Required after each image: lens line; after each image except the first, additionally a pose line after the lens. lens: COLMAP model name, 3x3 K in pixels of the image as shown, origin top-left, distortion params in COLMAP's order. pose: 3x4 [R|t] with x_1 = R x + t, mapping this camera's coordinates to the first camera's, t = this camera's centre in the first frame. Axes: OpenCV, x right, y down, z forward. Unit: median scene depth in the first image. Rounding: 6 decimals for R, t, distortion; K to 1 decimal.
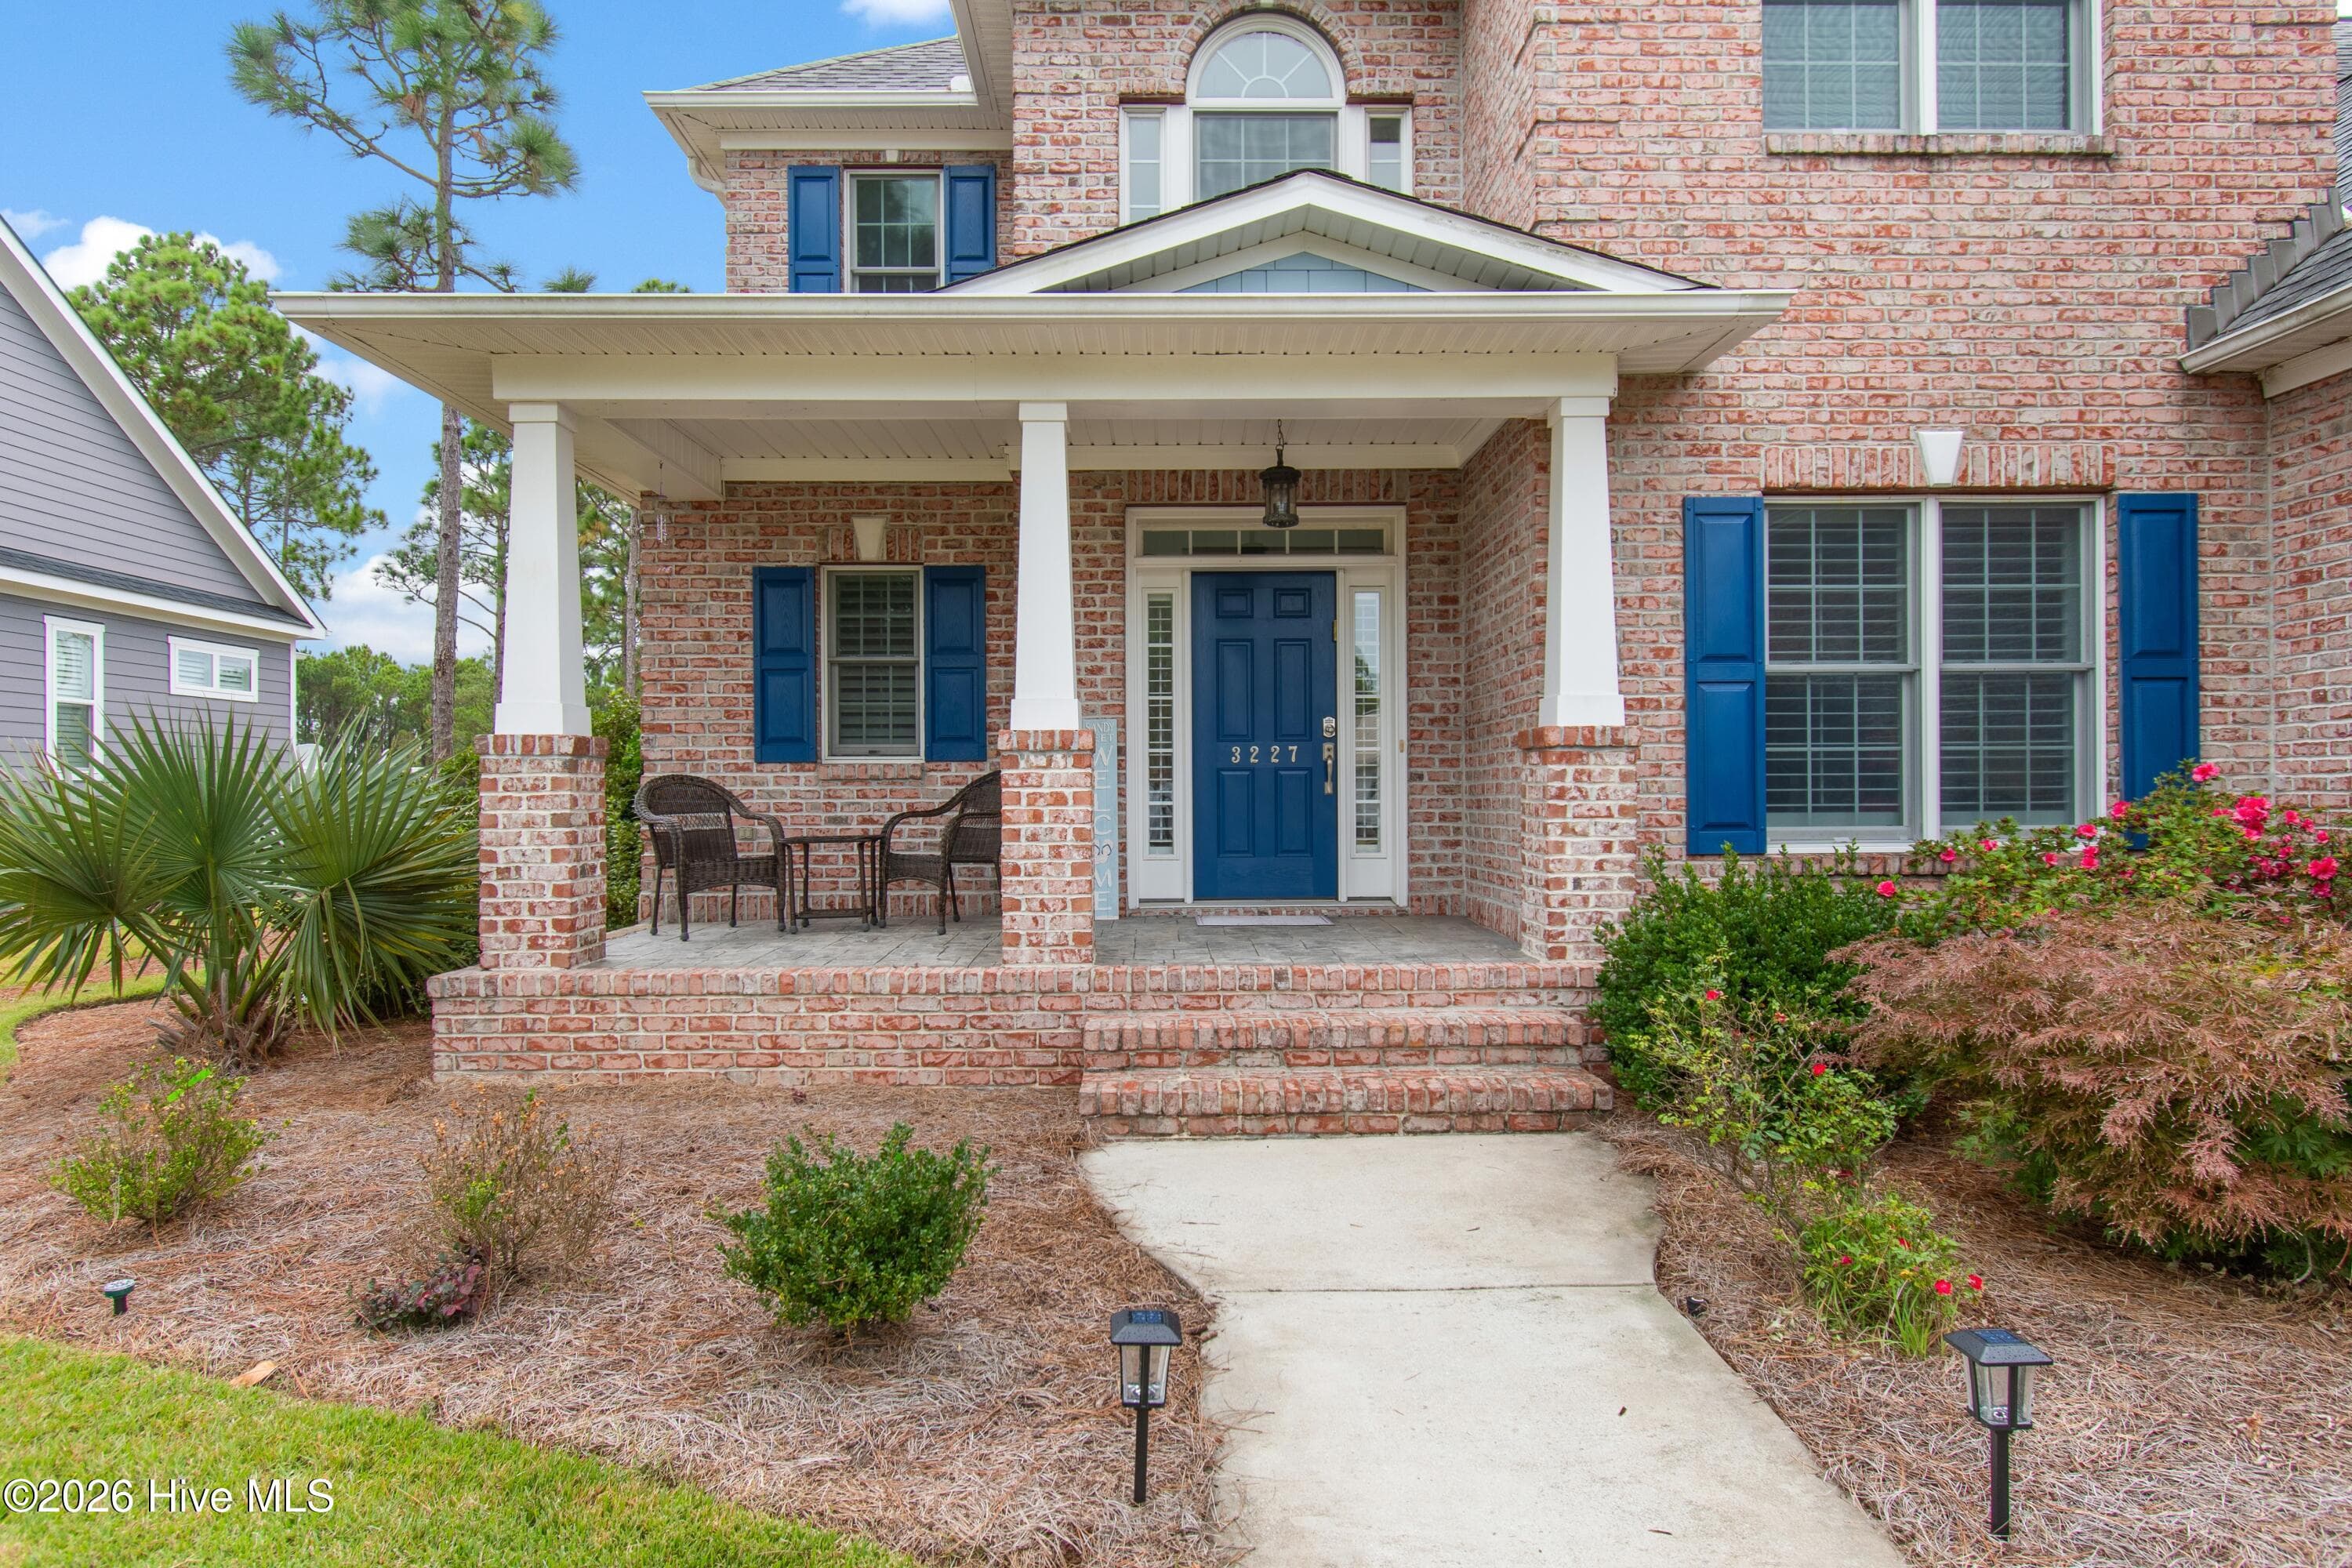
lens RADIAL K [[1356.2, 0, 1167.4], [0, 1356.2, 794.7], [0, 0, 1]] dist [-0.001850, -0.001263]
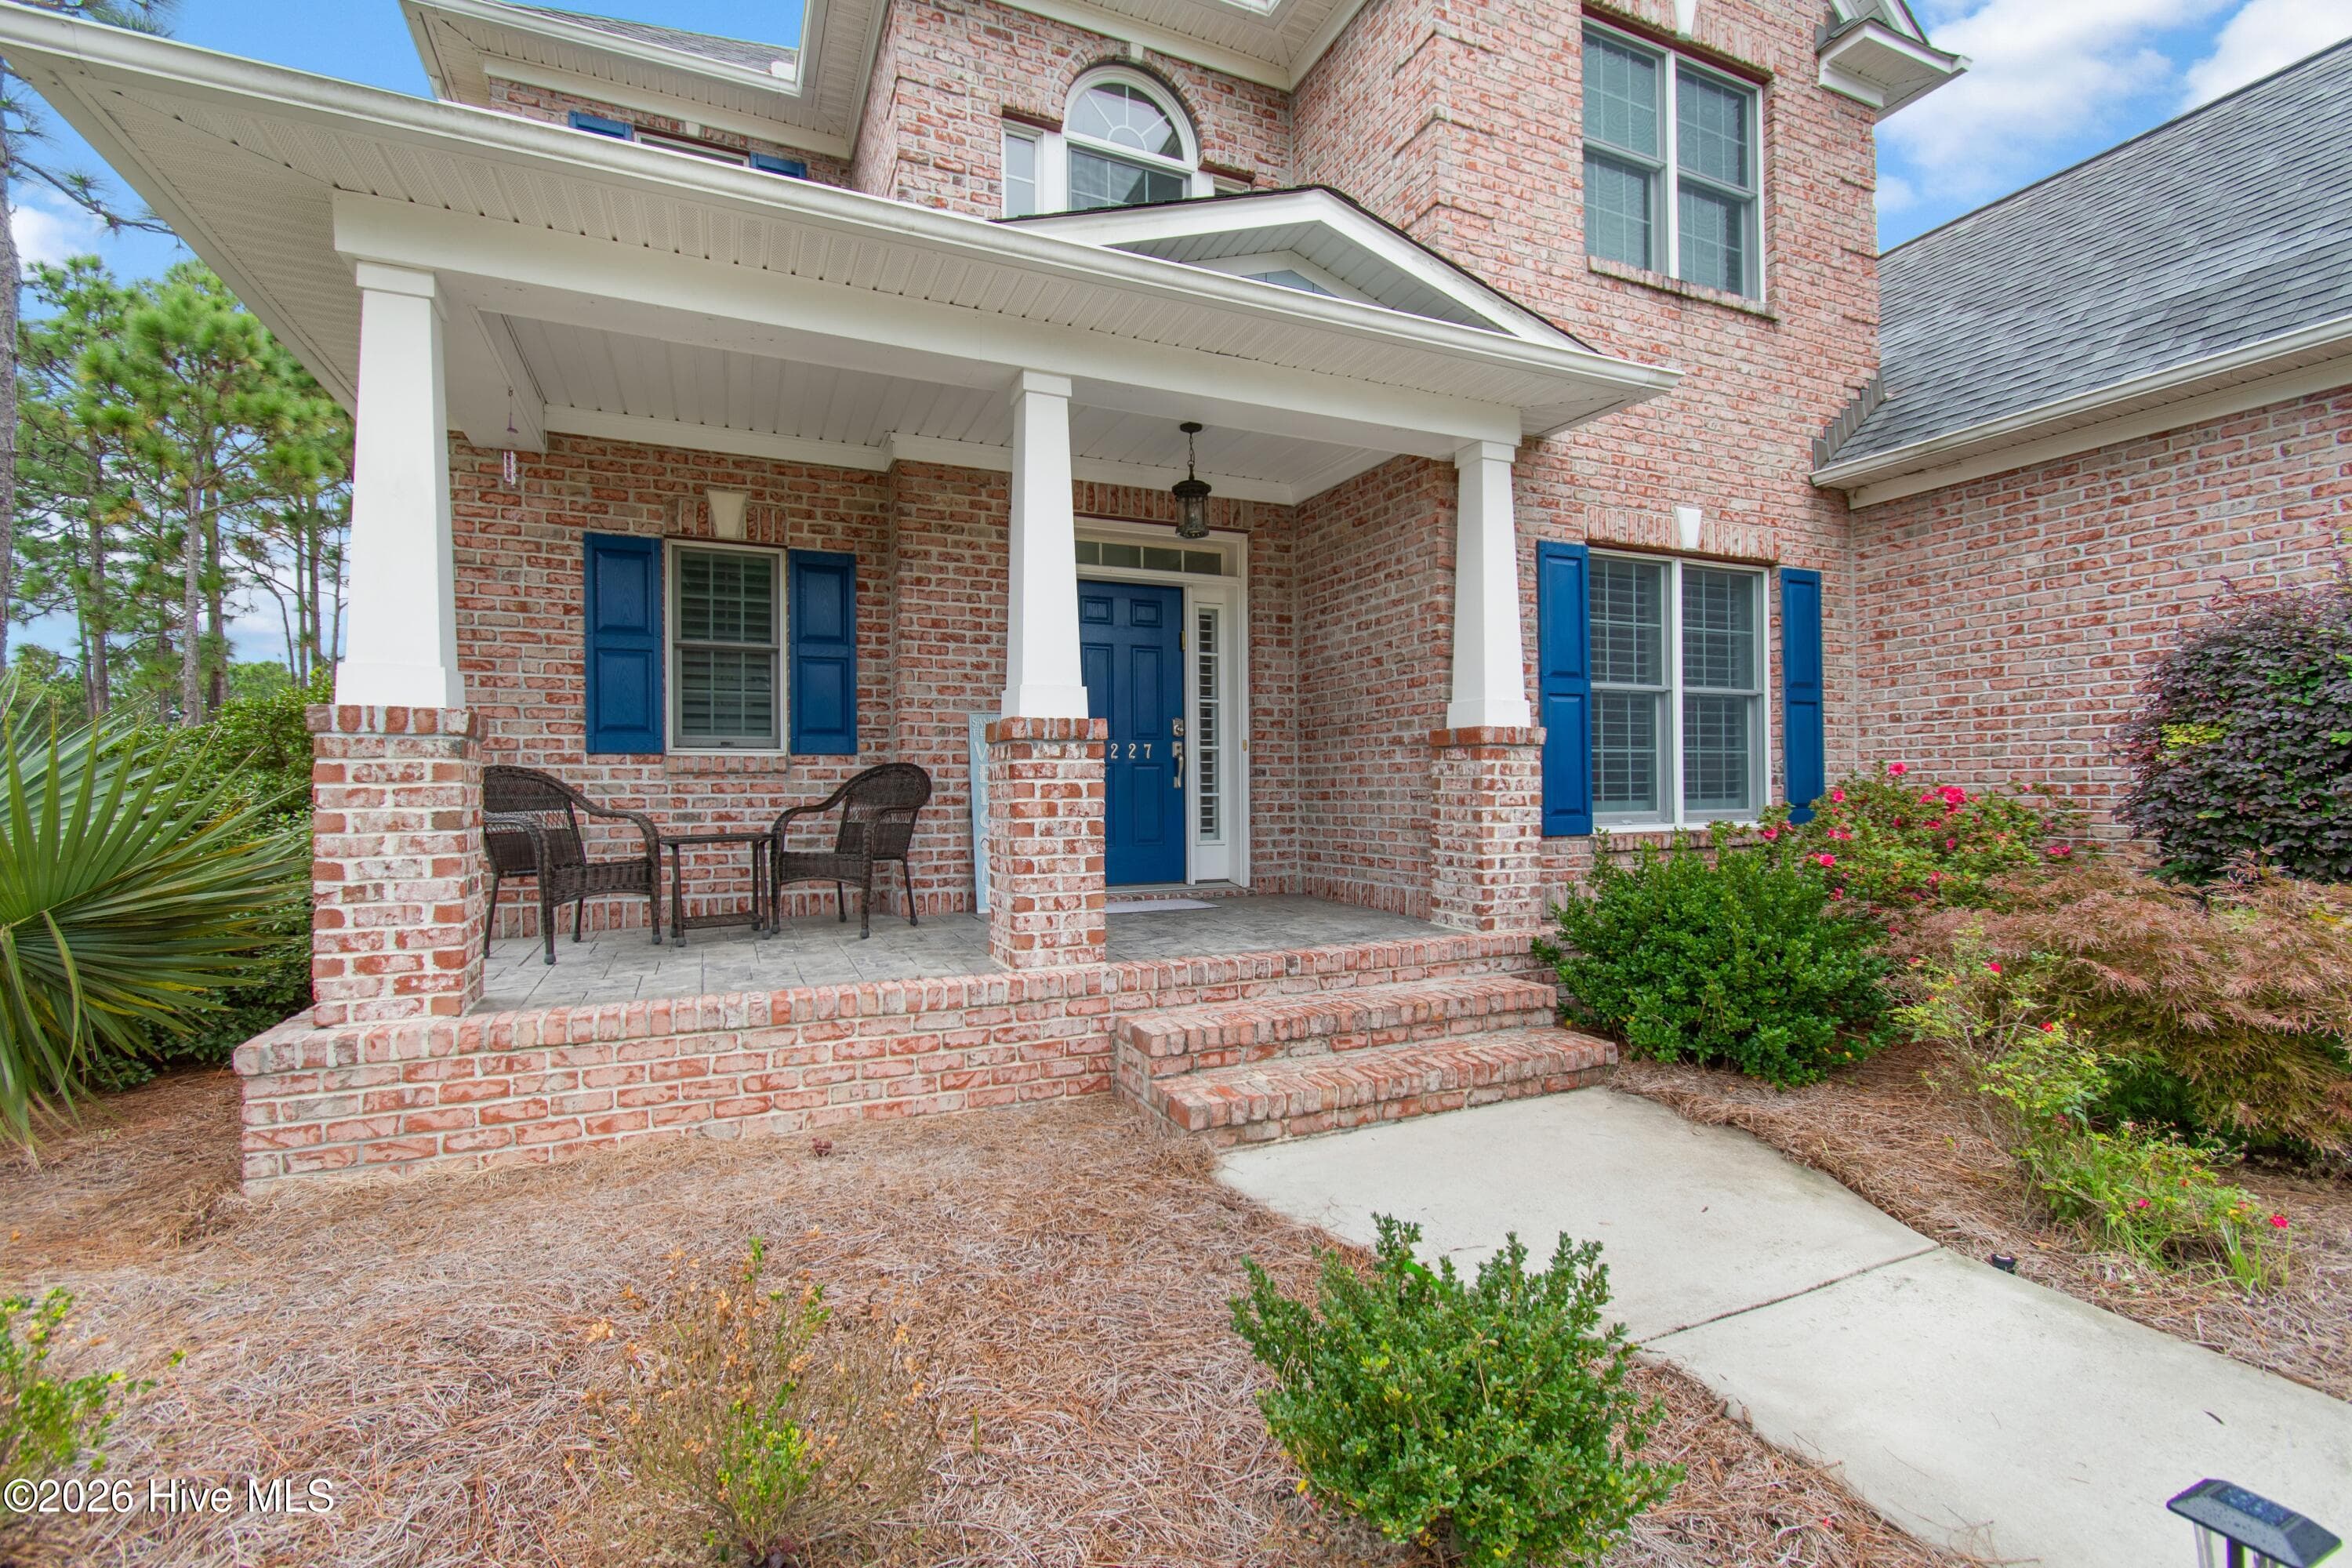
lens RADIAL K [[1045.1, 0, 1176.0], [0, 1045.1, 784.0], [0, 0, 1]] dist [0.000486, -0.000442]
pose [[0.914768, 0.000286, 0.403979, -0.289602], [0.003313, 0.999961, -0.008209, 0.004249], [-0.403966, 0.008848, 0.914731, 0.280336]]
